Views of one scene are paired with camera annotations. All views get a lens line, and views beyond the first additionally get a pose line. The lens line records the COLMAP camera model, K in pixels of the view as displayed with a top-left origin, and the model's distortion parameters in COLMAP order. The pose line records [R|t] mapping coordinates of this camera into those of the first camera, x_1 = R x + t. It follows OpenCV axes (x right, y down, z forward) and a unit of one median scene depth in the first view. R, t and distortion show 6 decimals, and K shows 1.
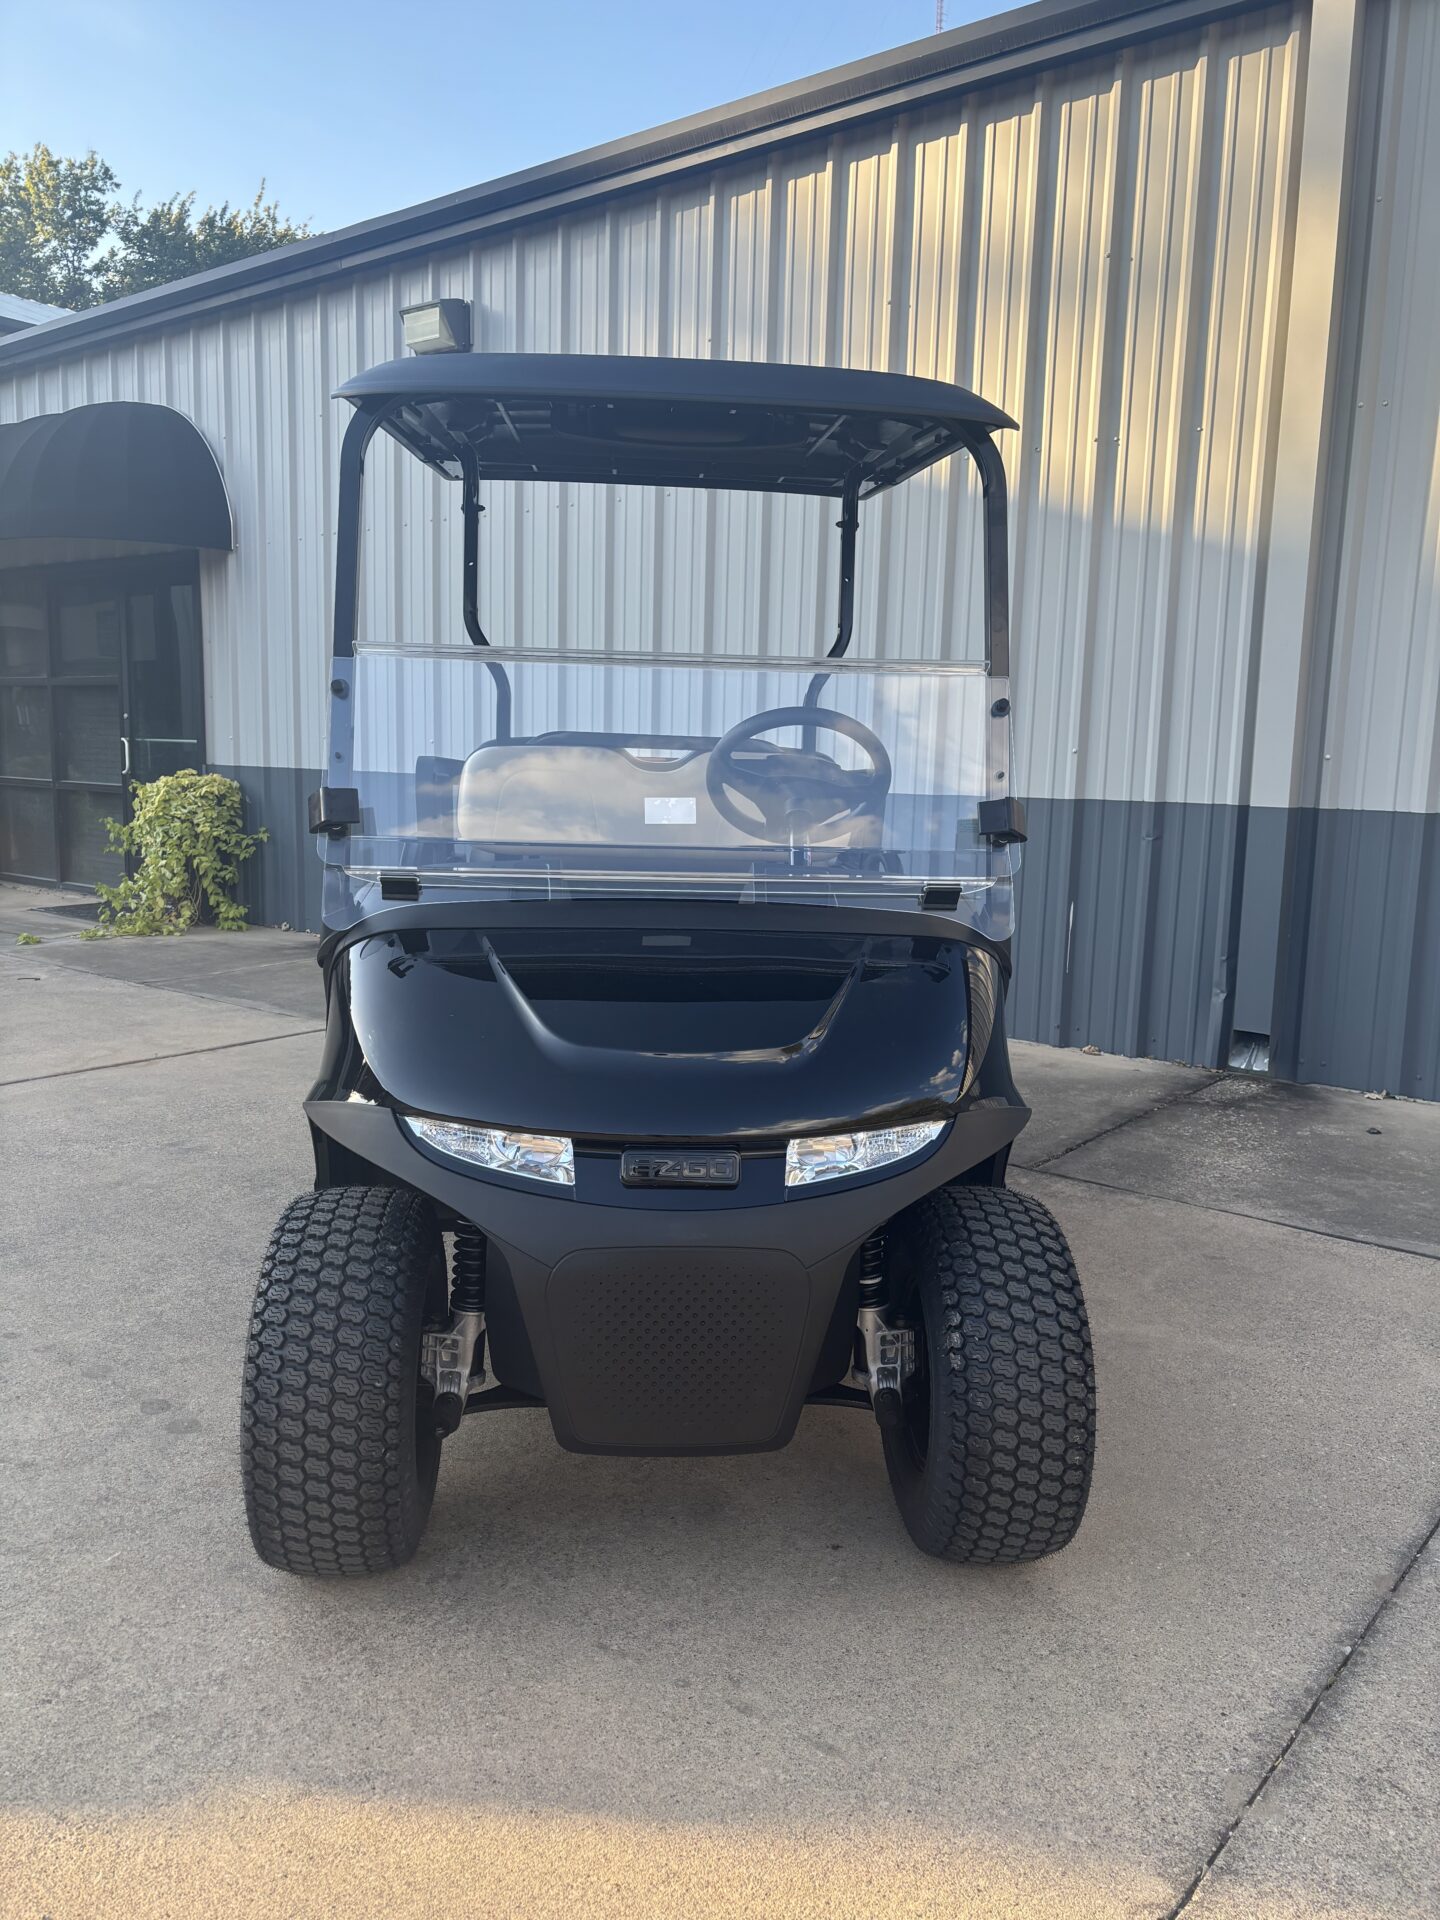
lens RADIAL K [[1441.8, 0, 721.3], [0, 1441.8, 969.1], [0, 0, 1]] dist [0.063377, -0.071323]
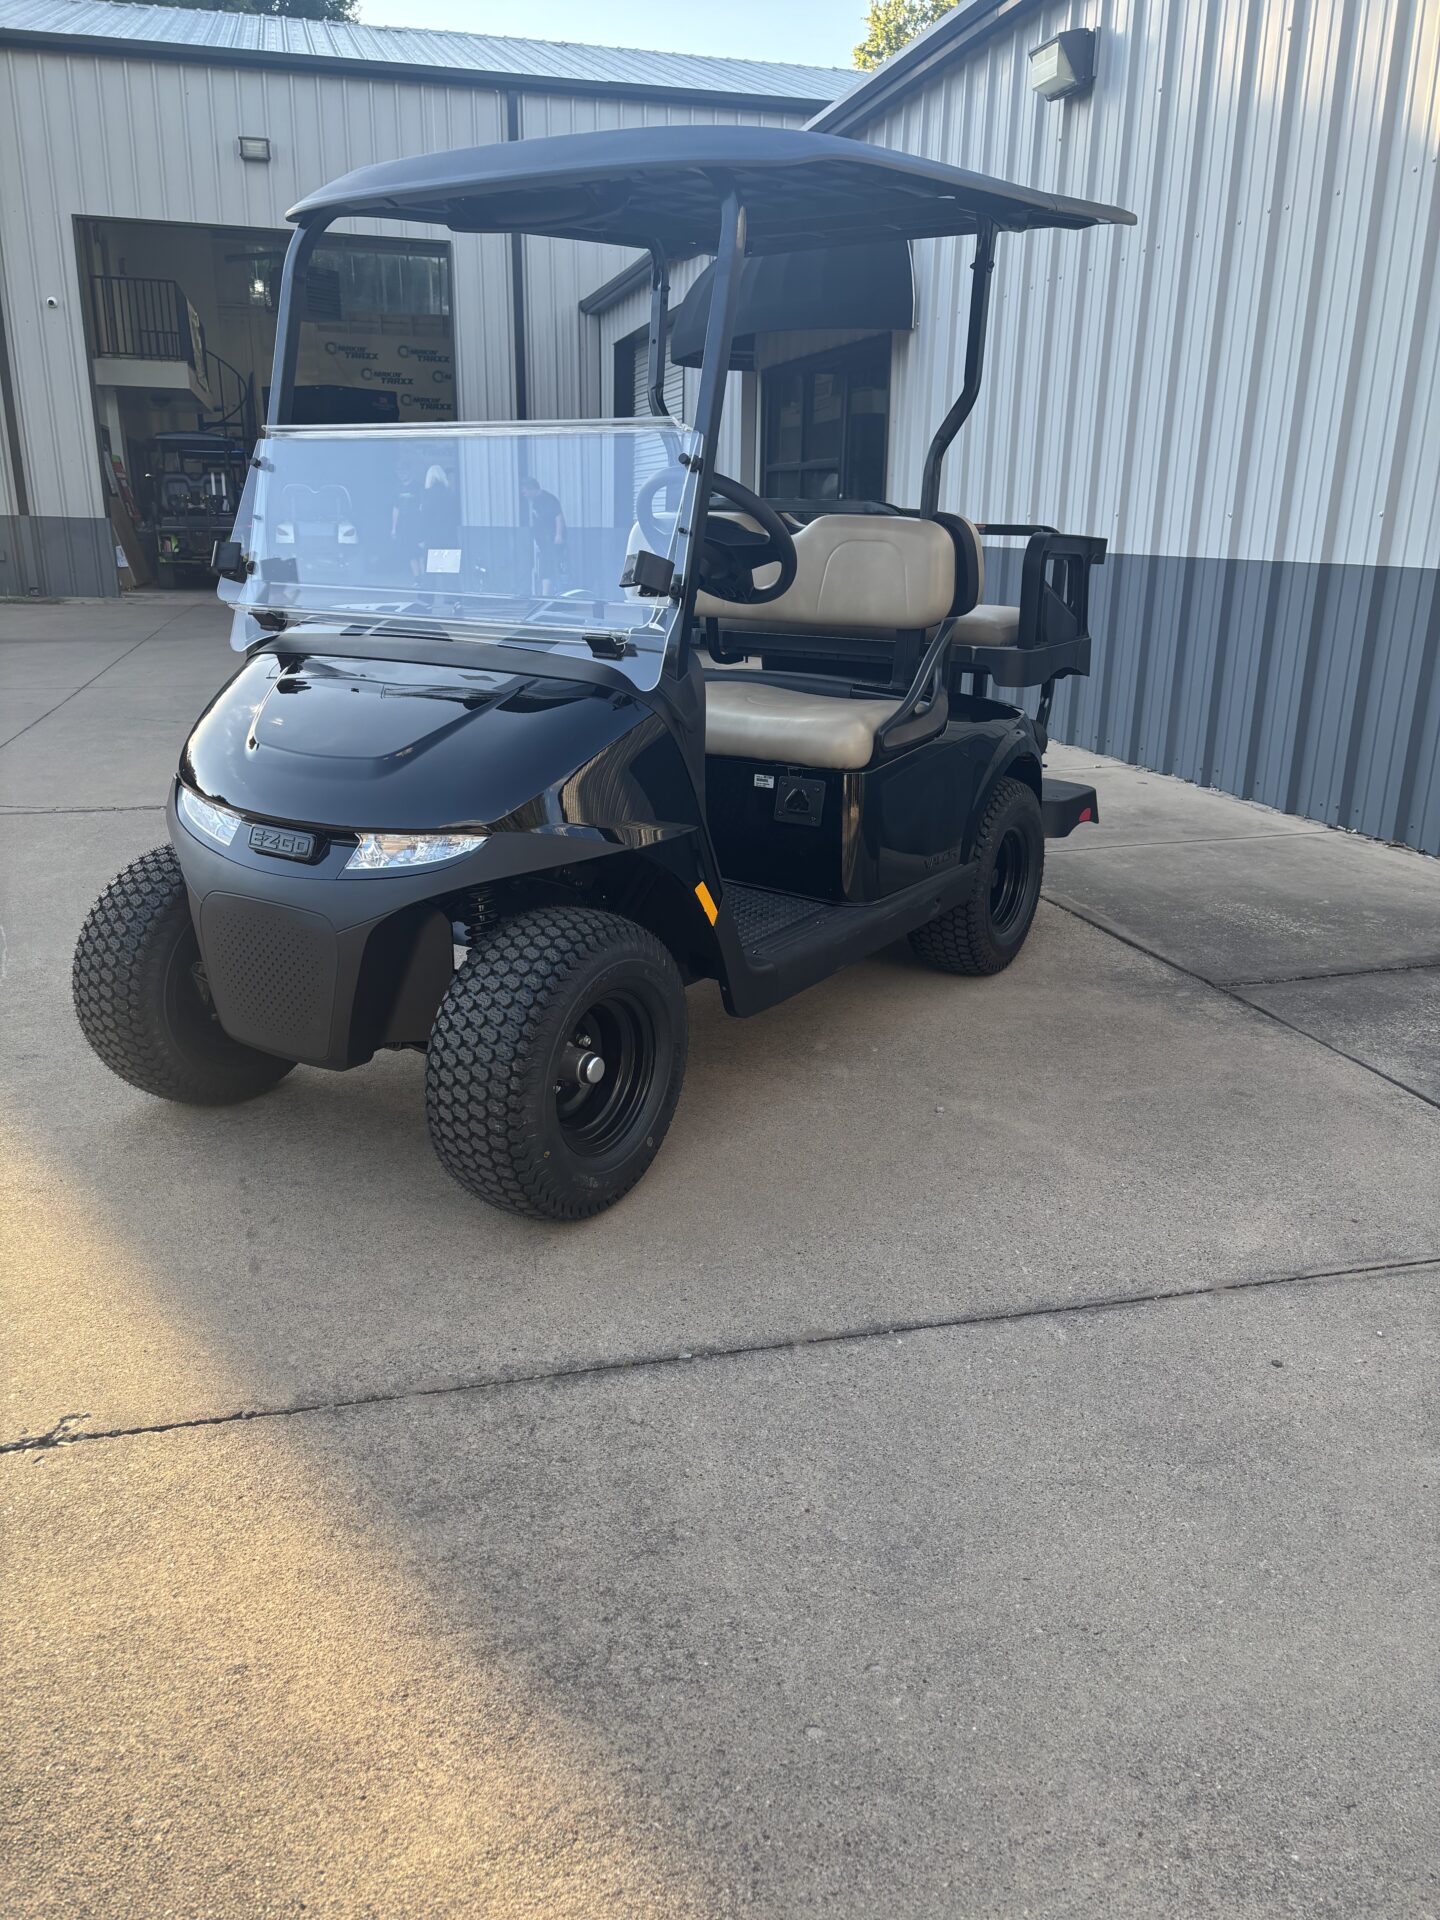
lens RADIAL K [[1441.8, 0, 721.3], [0, 1441.8, 969.1], [0, 0, 1]] dist [0.063377, -0.071323]
pose [[0.803938, 0.165085, -0.571341, 0.560398], [-0.082035, 0.982300, 0.168396, -0.001326], [0.589028, -0.088510, 0.803251, 0.094894]]
